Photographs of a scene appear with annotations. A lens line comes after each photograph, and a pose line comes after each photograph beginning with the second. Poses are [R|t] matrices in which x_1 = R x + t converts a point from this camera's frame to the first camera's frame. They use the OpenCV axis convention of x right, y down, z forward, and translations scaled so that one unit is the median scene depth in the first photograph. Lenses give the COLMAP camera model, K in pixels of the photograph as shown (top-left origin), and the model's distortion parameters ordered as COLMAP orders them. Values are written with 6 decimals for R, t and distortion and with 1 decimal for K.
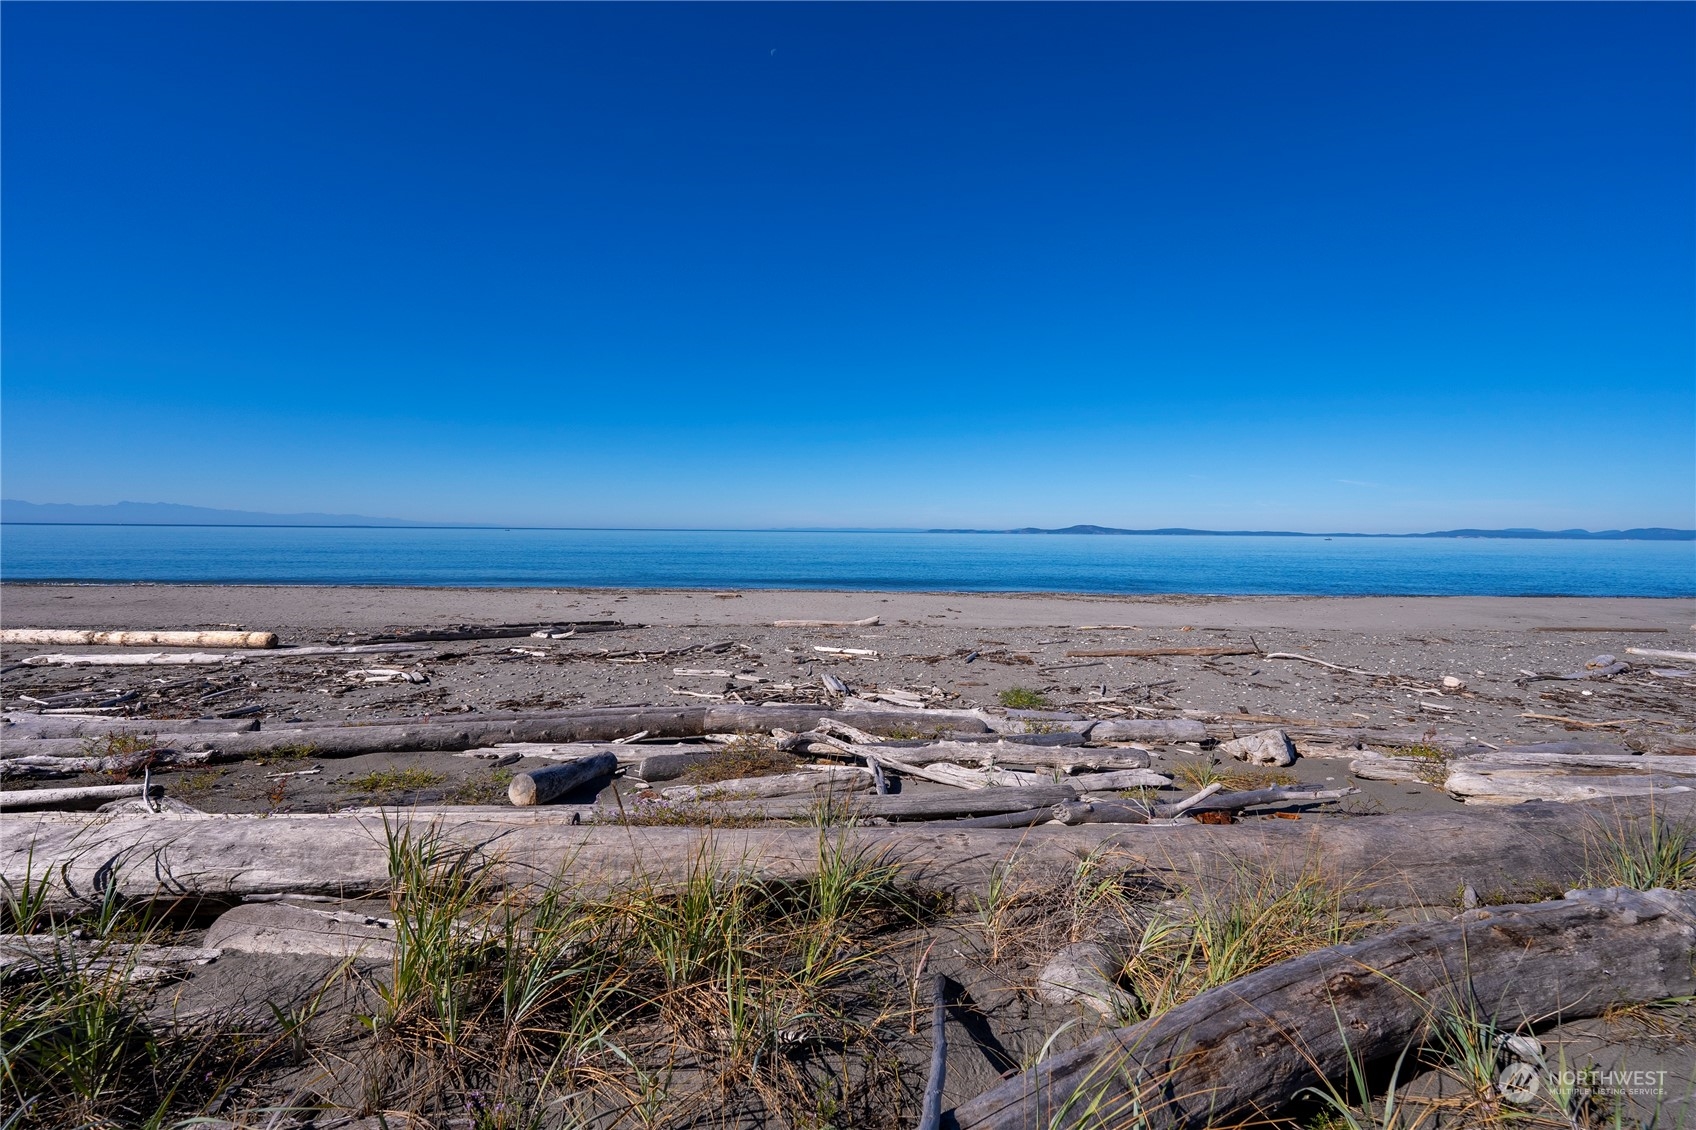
lens RADIAL K [[679.7, 0, 840.6], [0, 679.7, 559.1], [0, 0, 1]] dist [-0.014681, -0.001484]
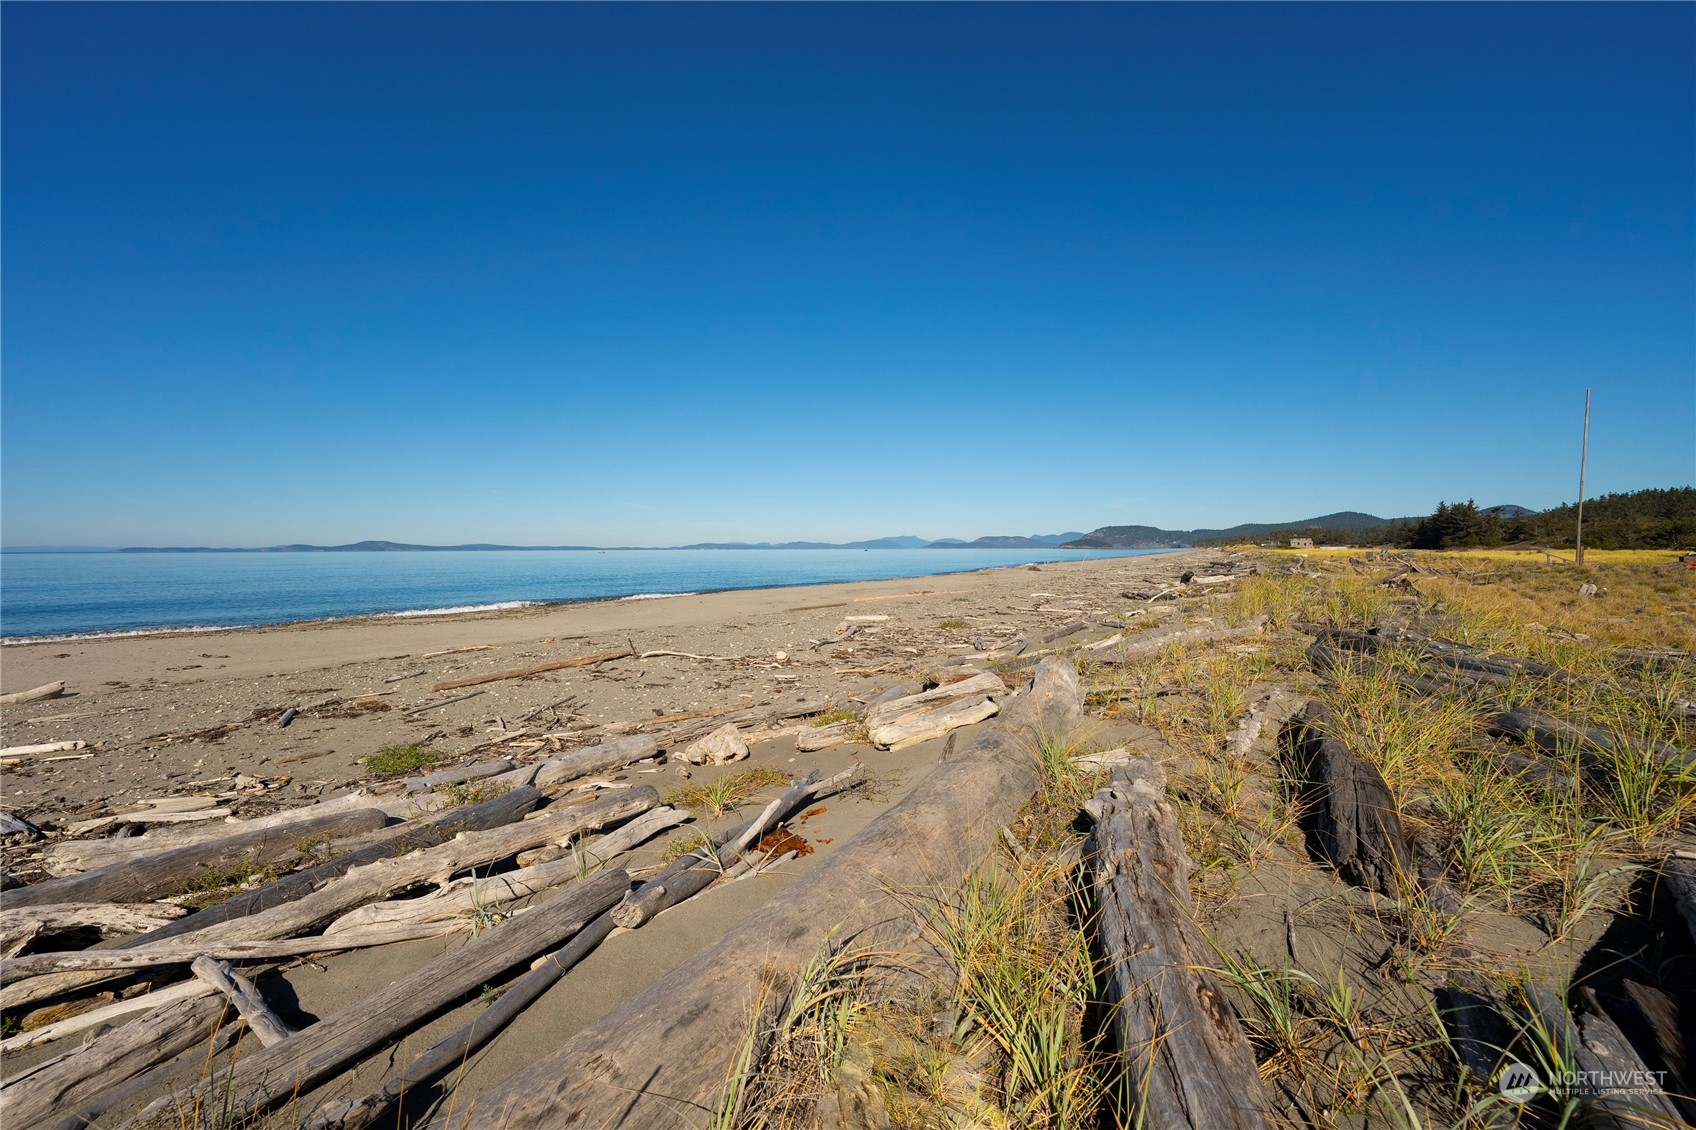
lens RADIAL K [[679.7, 0, 848.7], [0, 679.7, 558.2], [0, 0, 1]] dist [-0.014681, -0.001484]
pose [[0.574996, -0.022860, 0.817837, -0.056149], [0.042706, 0.999085, -0.002099, 0.017183], [-0.817041, 0.036134, 0.575446, 0.251660]]
